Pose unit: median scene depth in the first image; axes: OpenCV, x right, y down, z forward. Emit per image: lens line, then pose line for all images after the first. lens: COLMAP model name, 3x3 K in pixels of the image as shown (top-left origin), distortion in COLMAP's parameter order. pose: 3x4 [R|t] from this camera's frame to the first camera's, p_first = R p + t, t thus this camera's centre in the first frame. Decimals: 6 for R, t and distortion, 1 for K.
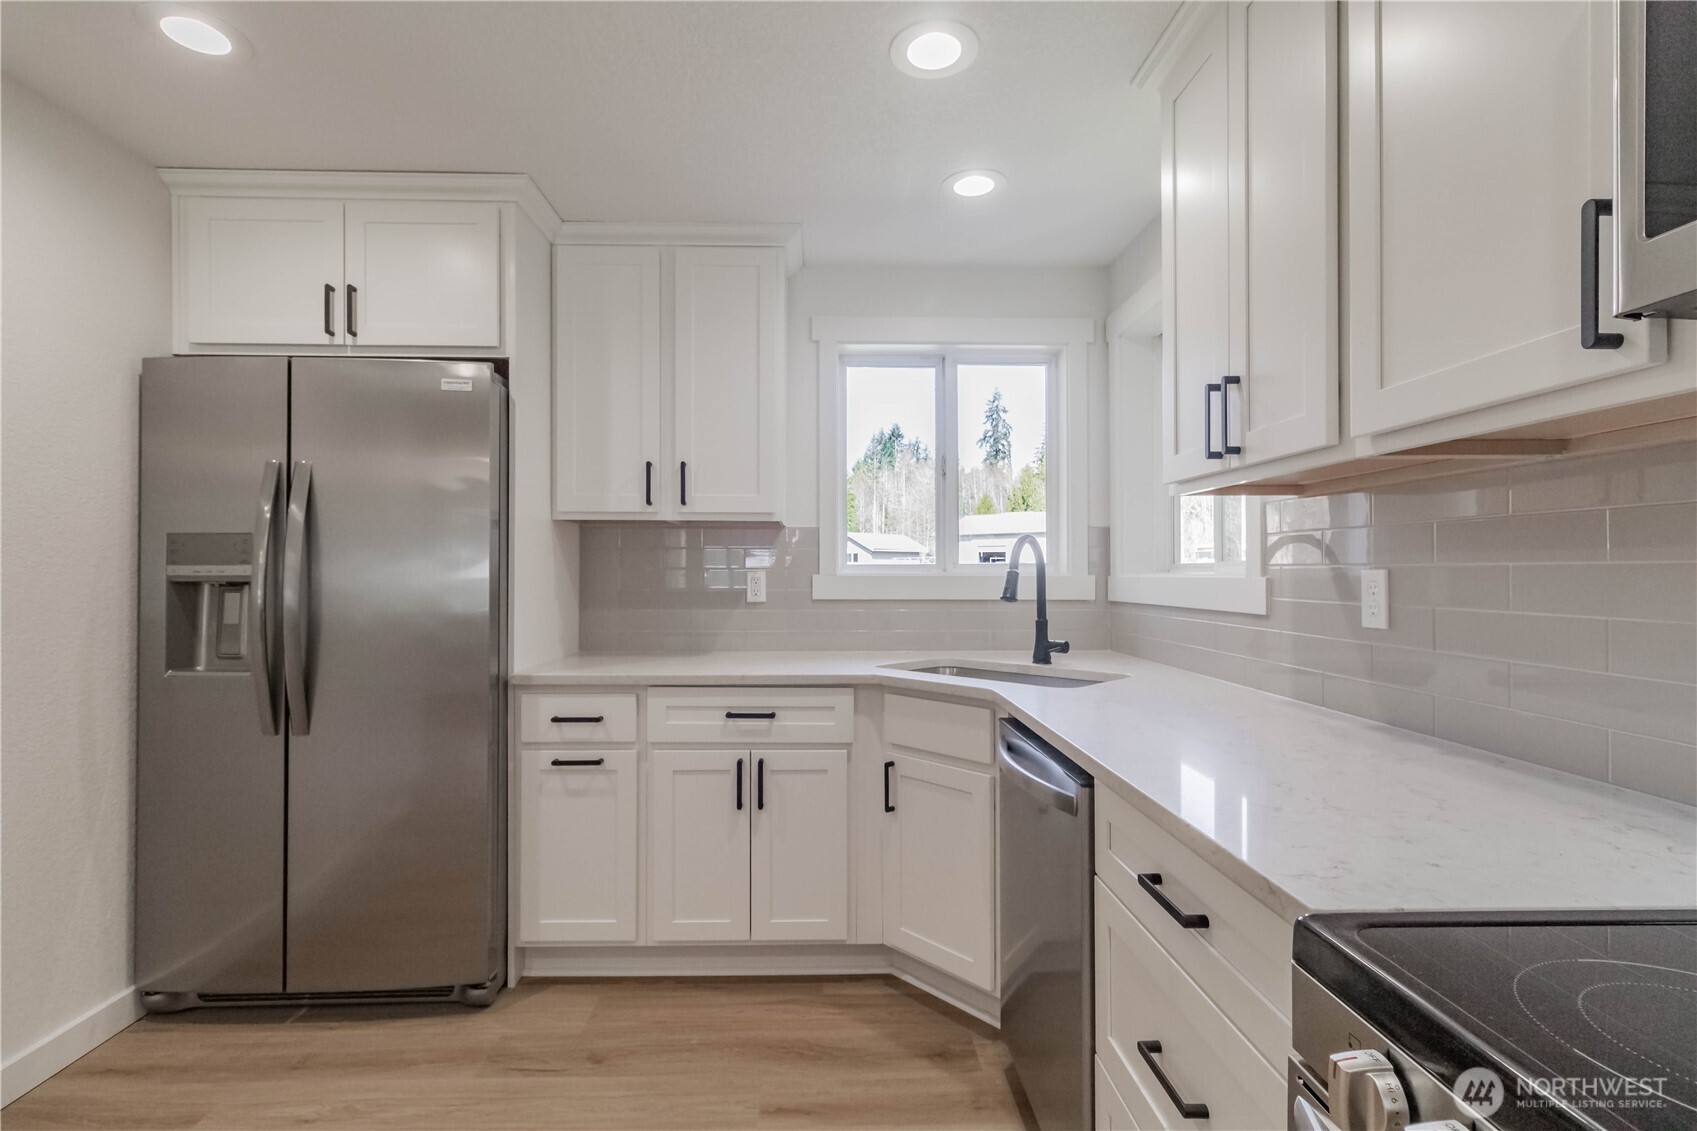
lens RADIAL K [[801.8, 0, 841.3], [0, 801.8, 571.5], [0, 0, 1]] dist [0.010401, 0.000443]
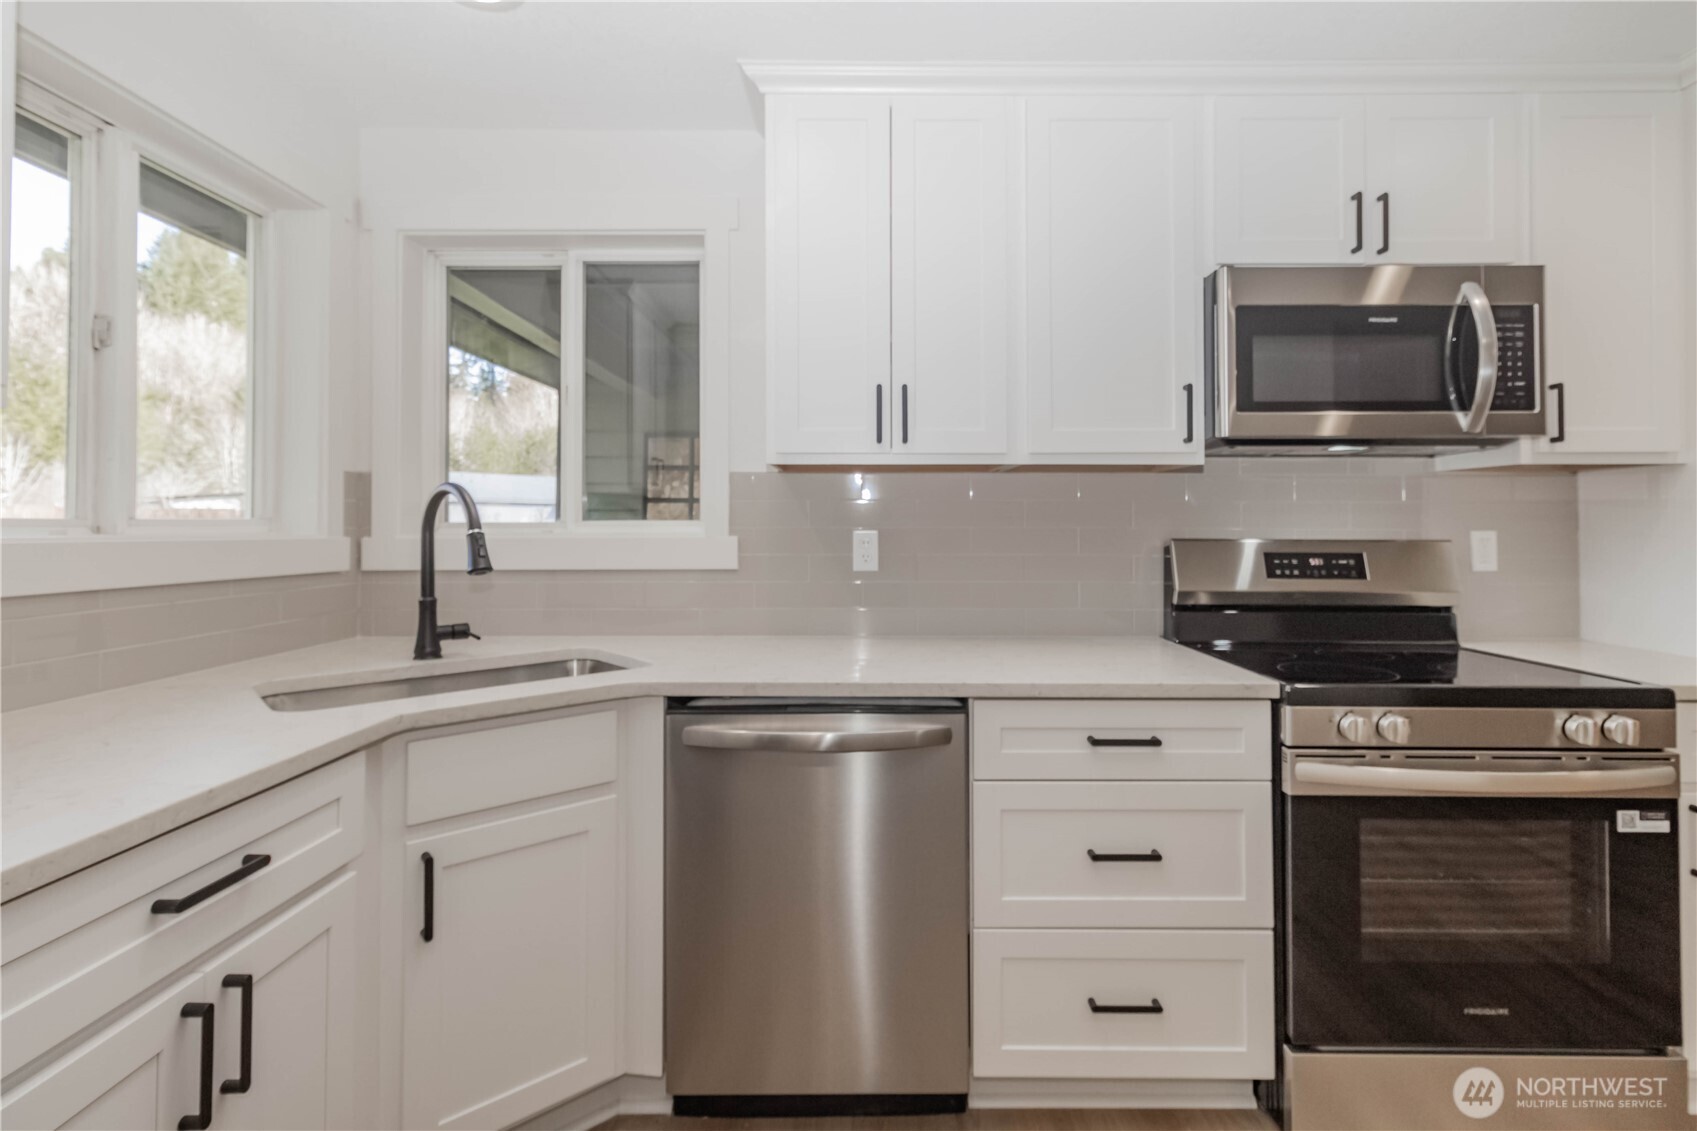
lens RADIAL K [[801.8, 0, 877.5], [0, 801.8, 514.2], [0, 0, 1]] dist [0.010401, 0.000443]
pose [[0.014751, 0.016576, 0.999754, -0.526764], [-0.000807, 0.999862, -0.016566, -0.004599], [-0.999891, -0.000562, 0.014762, 0.649222]]
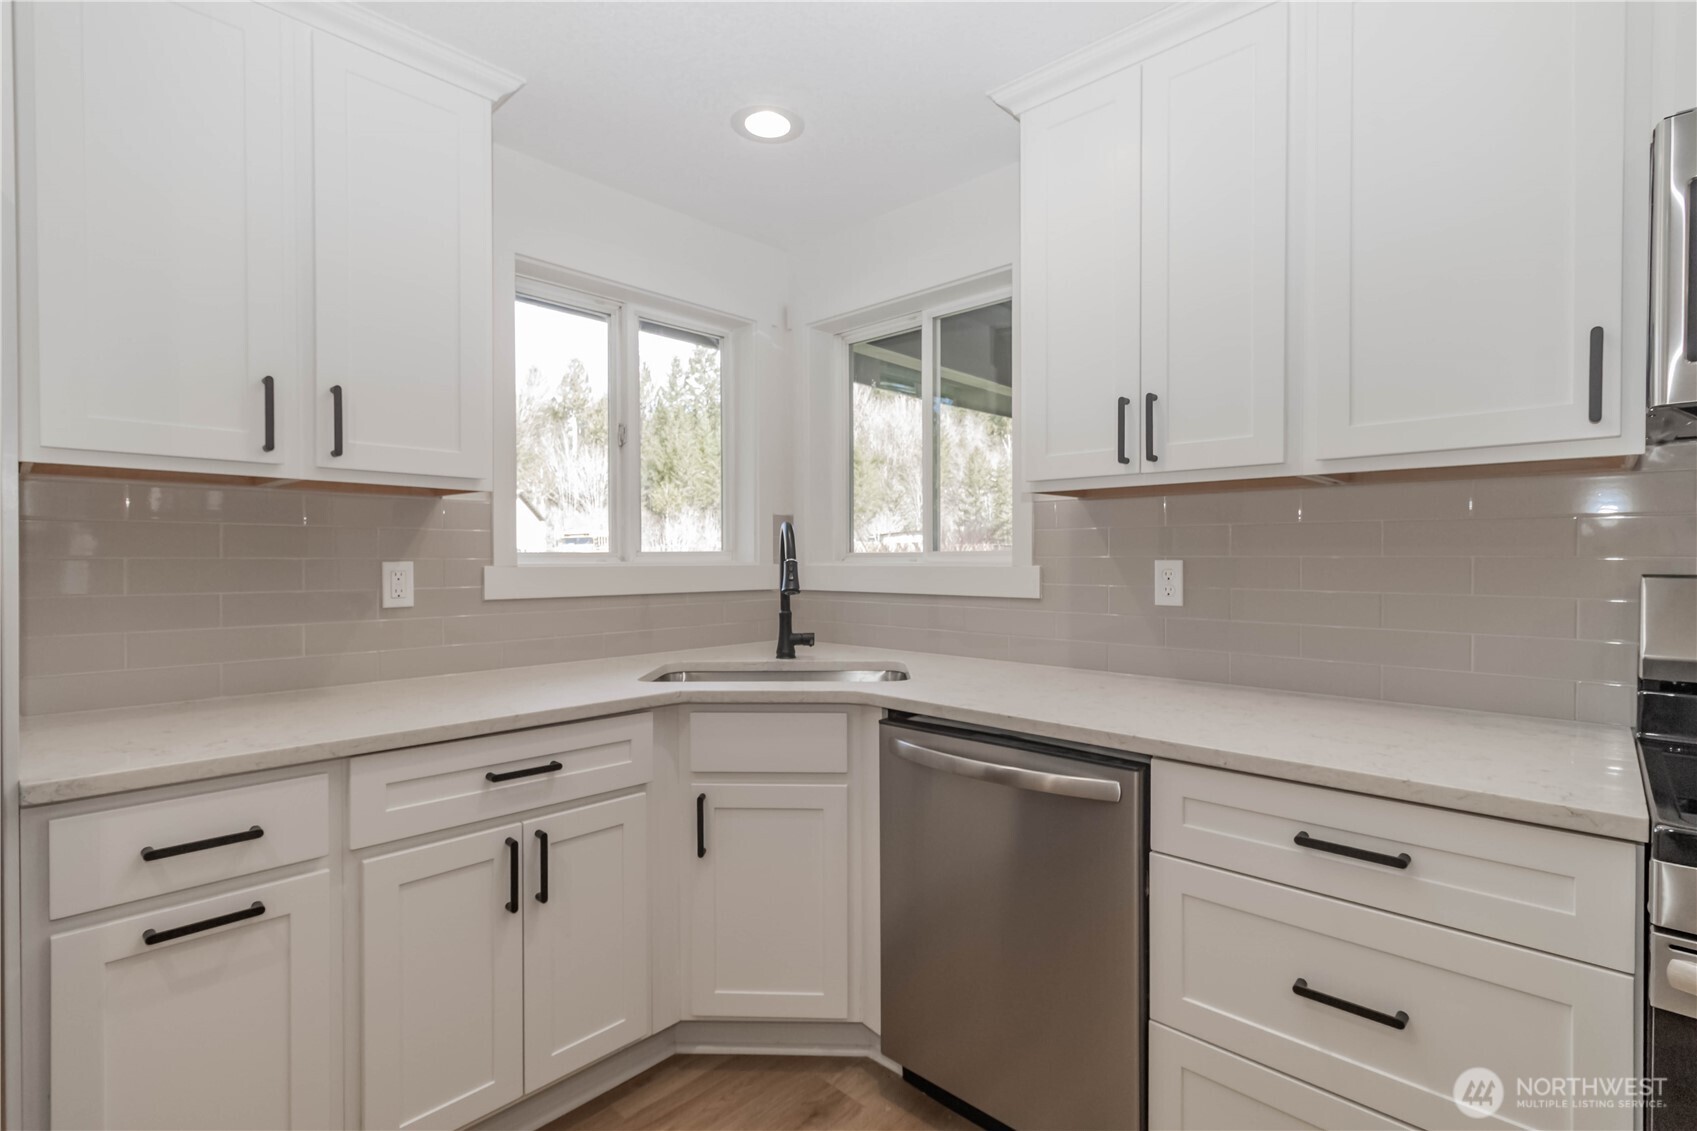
lens RADIAL K [[801.8, 0, 863.7], [0, 801.8, 569.1], [0, 0, 1]] dist [0.010401, 0.000443]
pose [[0.697126, -0.011773, 0.716852, -0.401450], [0.000688, 0.999876, 0.015752, -0.005438], [-0.716948, -0.010488, 0.697048, 0.310030]]
